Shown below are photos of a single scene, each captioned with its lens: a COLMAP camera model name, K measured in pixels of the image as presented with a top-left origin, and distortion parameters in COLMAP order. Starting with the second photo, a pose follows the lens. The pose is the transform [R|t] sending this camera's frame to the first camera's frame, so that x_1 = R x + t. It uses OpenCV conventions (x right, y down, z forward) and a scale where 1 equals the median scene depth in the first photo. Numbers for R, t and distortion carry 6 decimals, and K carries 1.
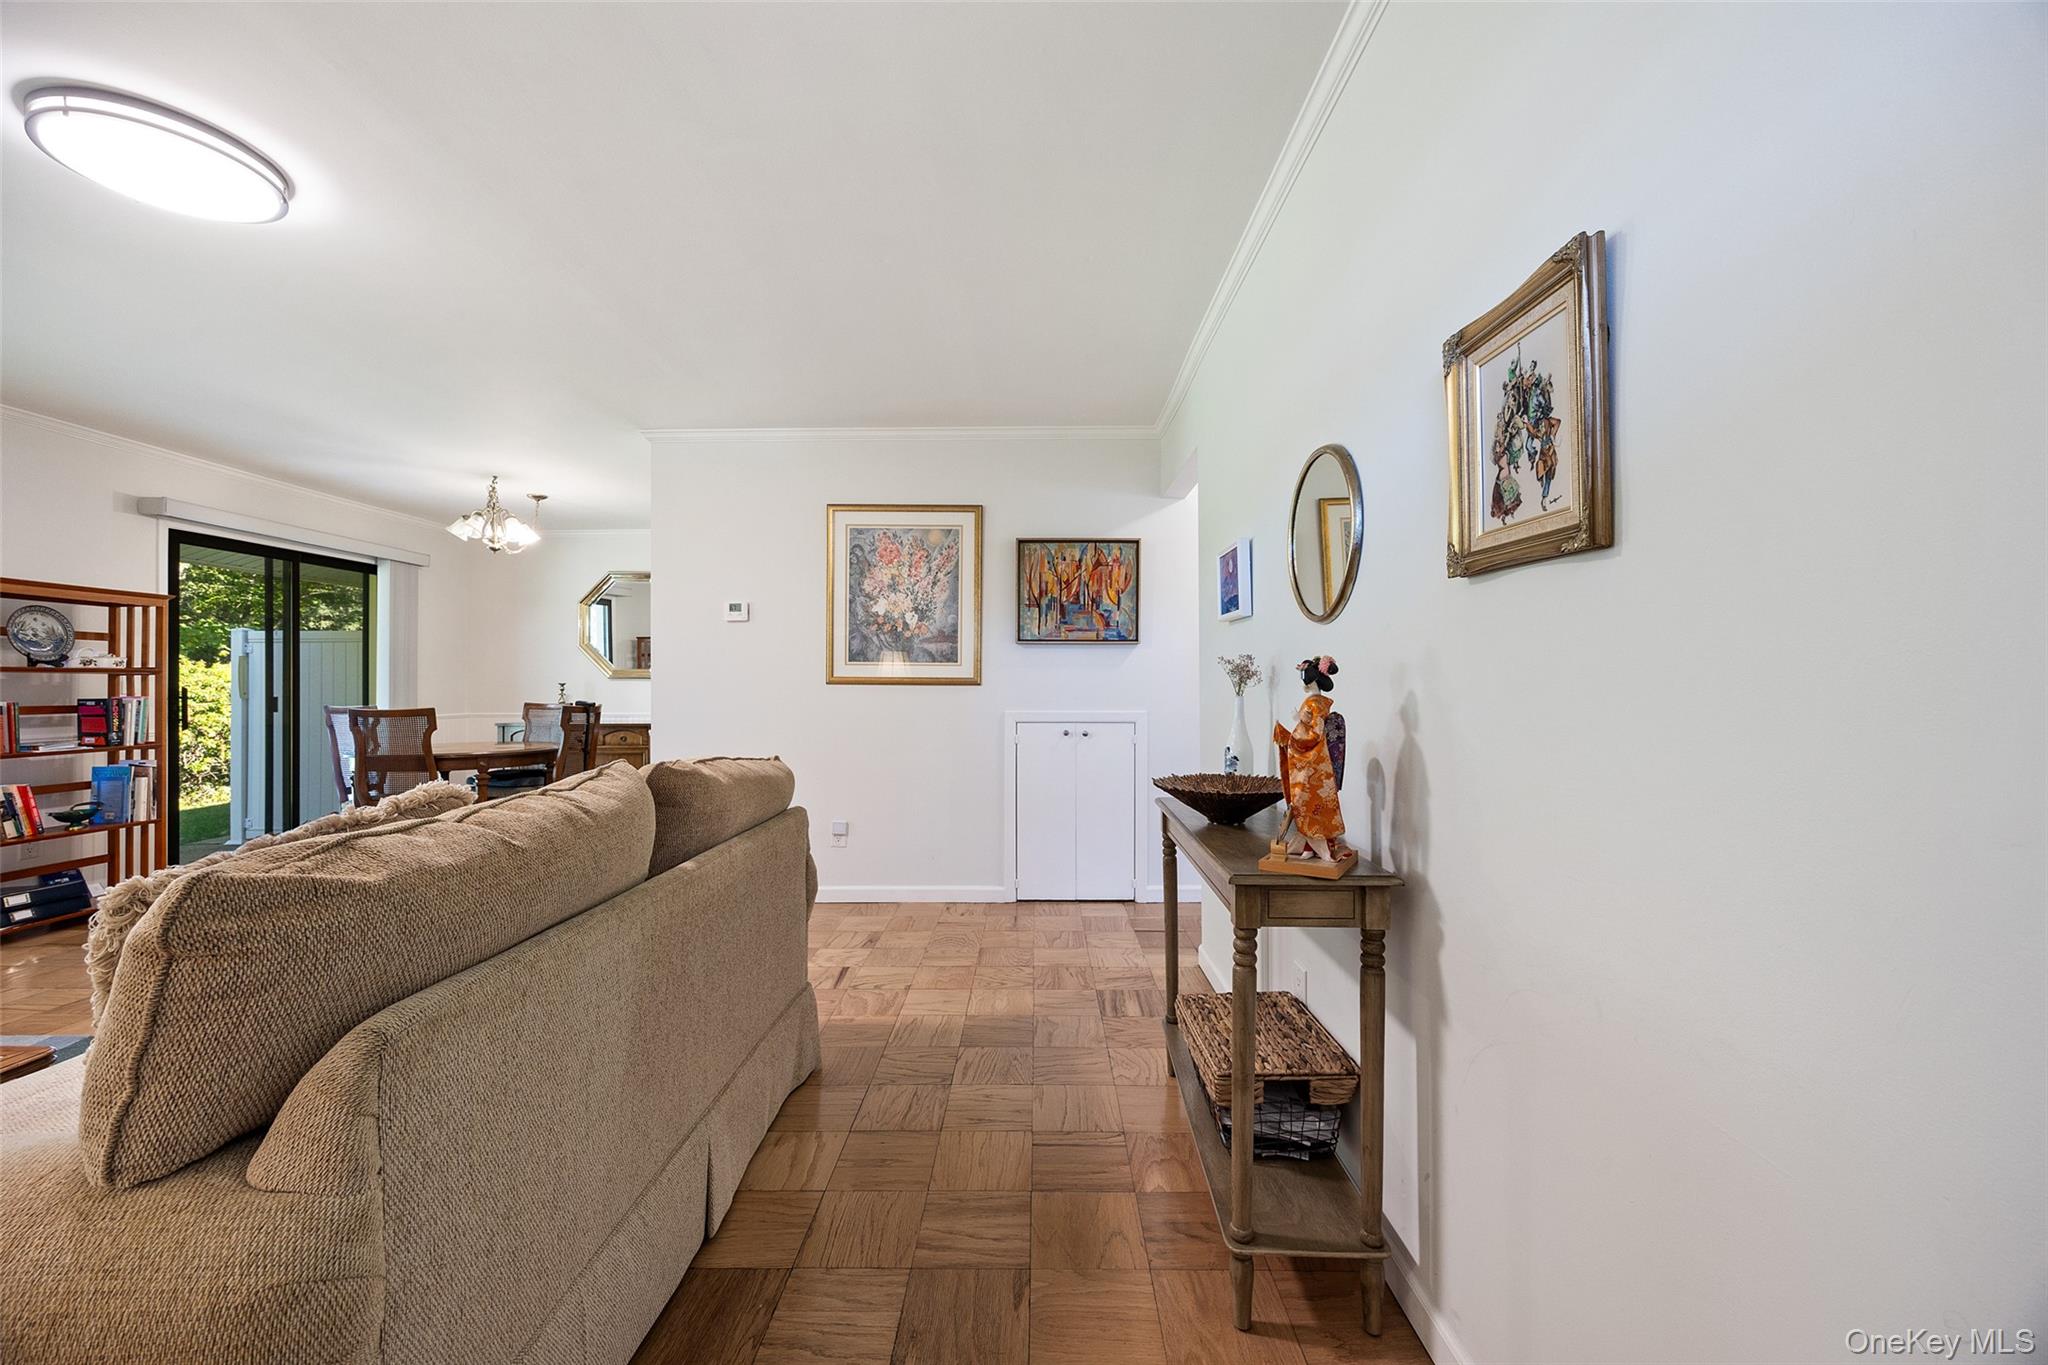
lens RADIAL K [[784.5, 0, 1034.8], [0, 784.5, 684.7], [0, 0, 1]] dist [0.001020, -0.001089]
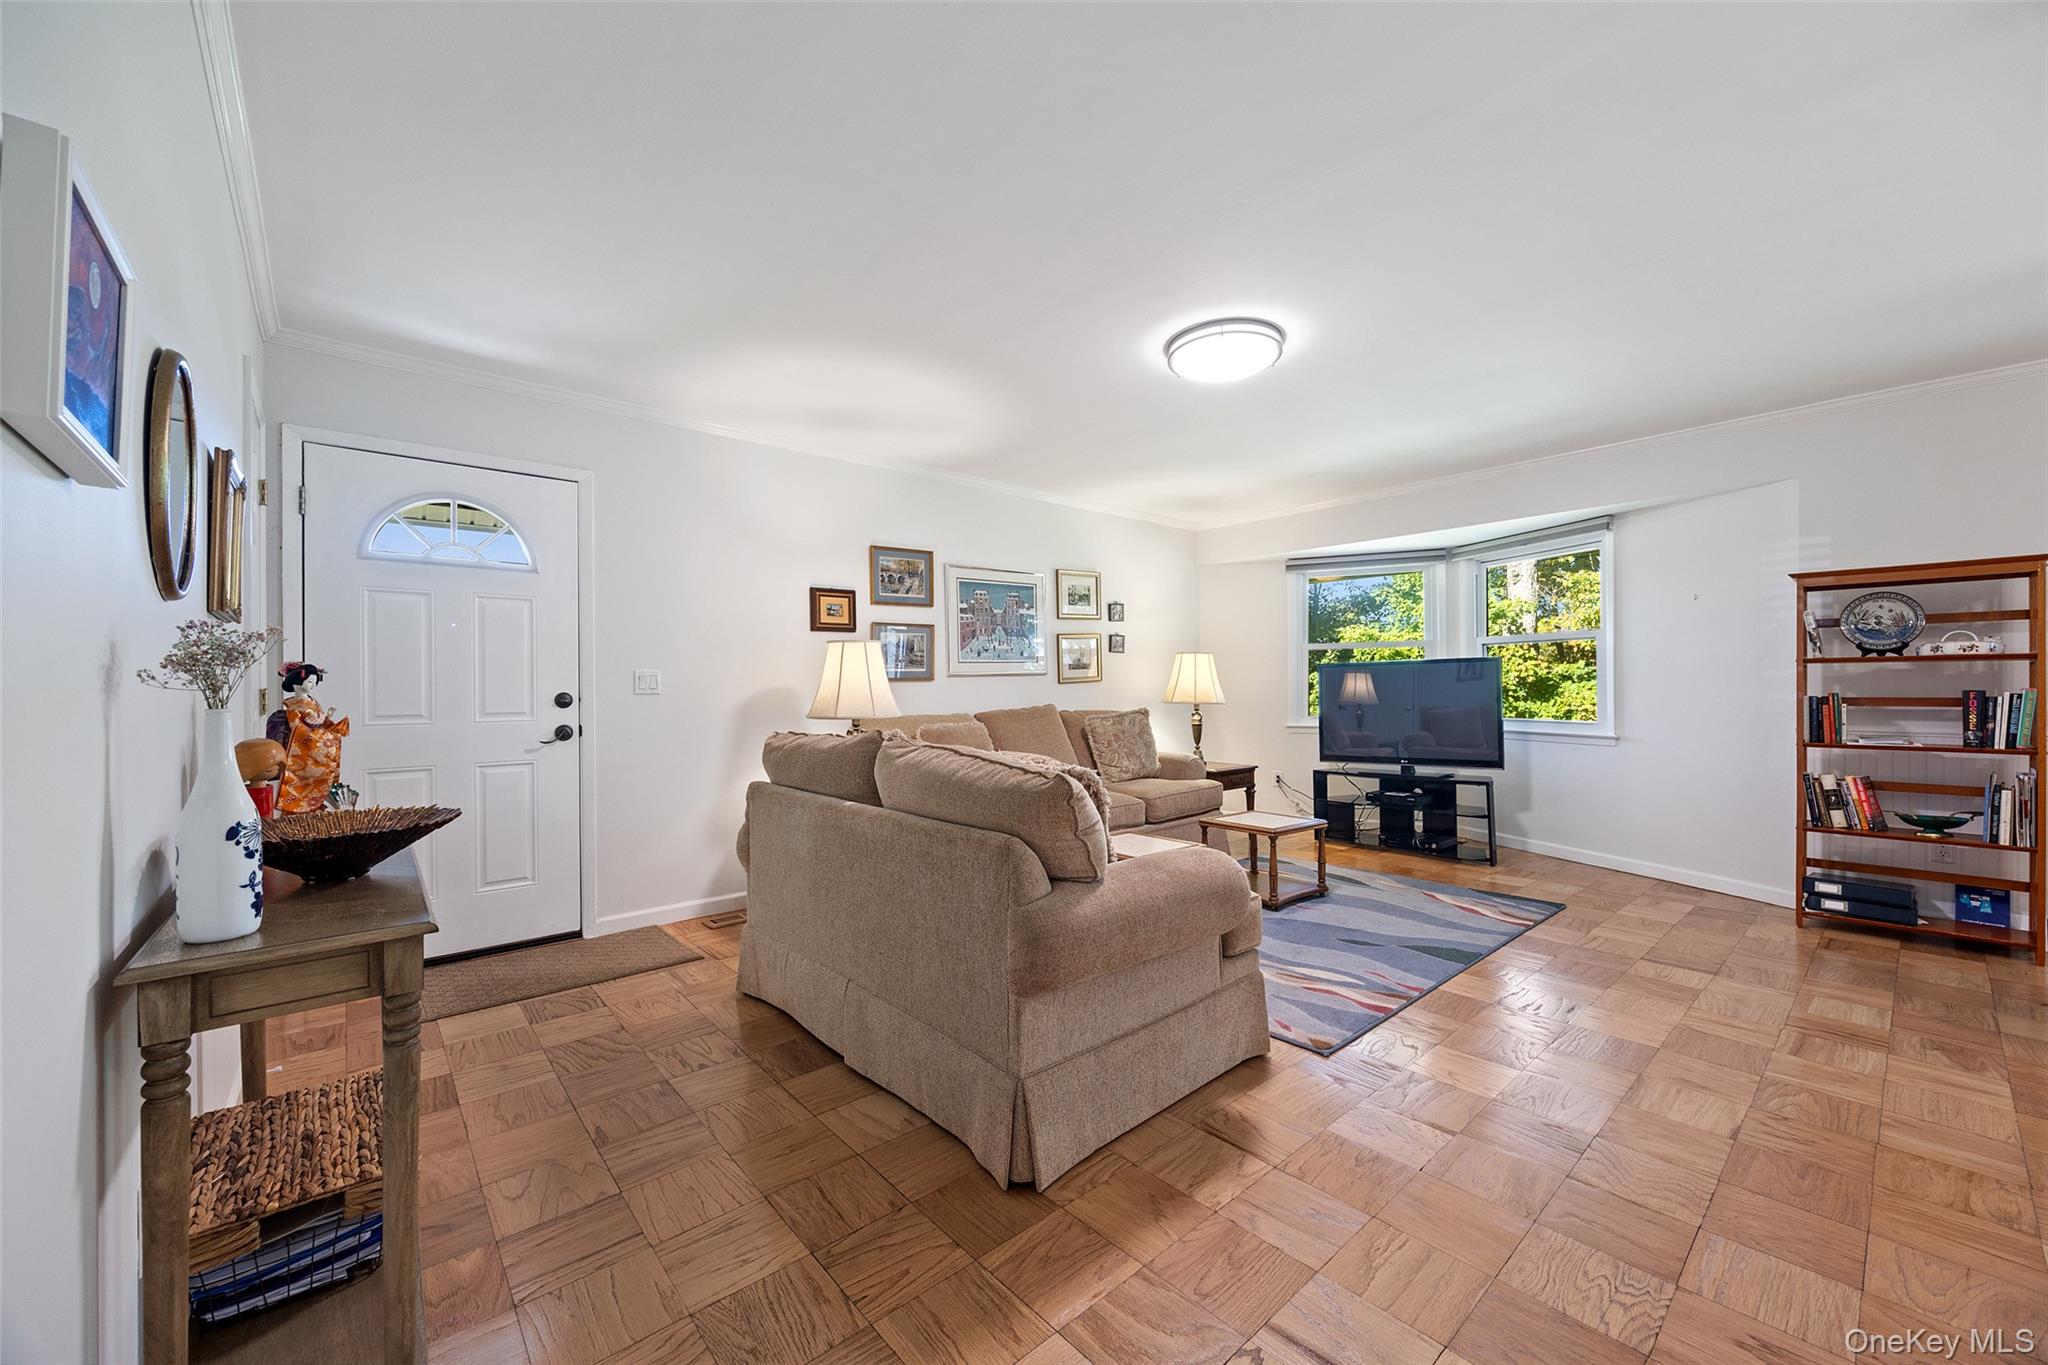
lens RADIAL K [[784.5, 0, 1034.8], [0, 784.5, 684.7], [0, 0, 1]] dist [0.001020, -0.001089]
pose [[-0.743575, 0.005582, -0.668630, 0.120279], [0.009040, 0.999958, -0.001706, 0.004031], [0.668592, -0.007313, -0.743594, 0.932999]]
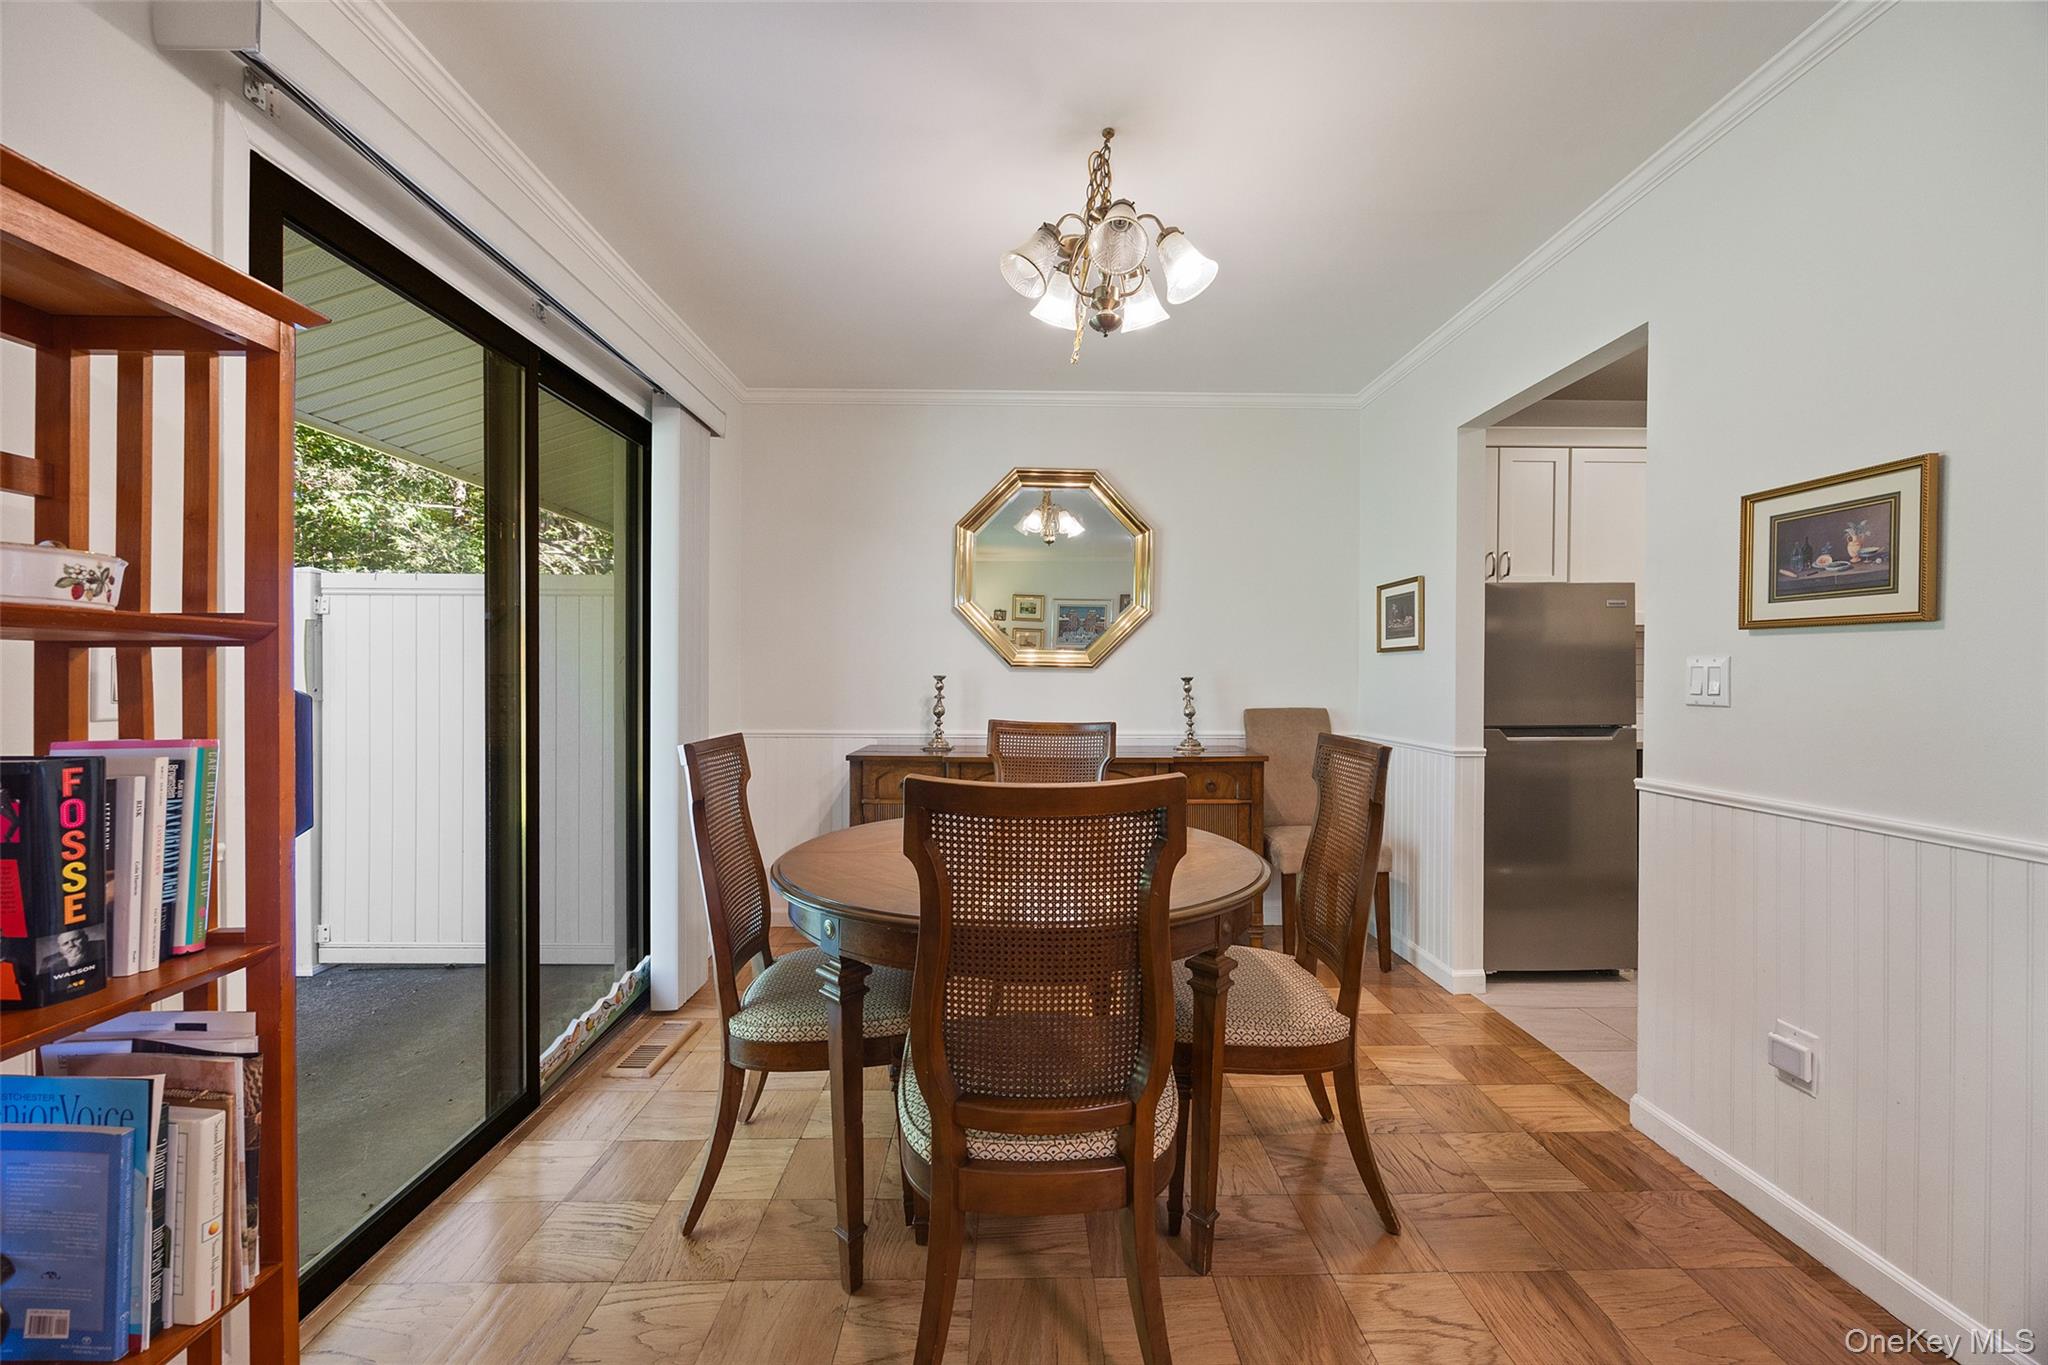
lens RADIAL K [[784.5, 0, 1034.8], [0, 784.5, 684.7], [0, 0, 1]] dist [0.001020, -0.001089]
pose [[0.999645, 0.004153, 0.026319, -0.912995], [-0.004452, 0.999926, 0.011306, -0.004505], [-0.026270, -0.011419, 0.999590, 0.777816]]
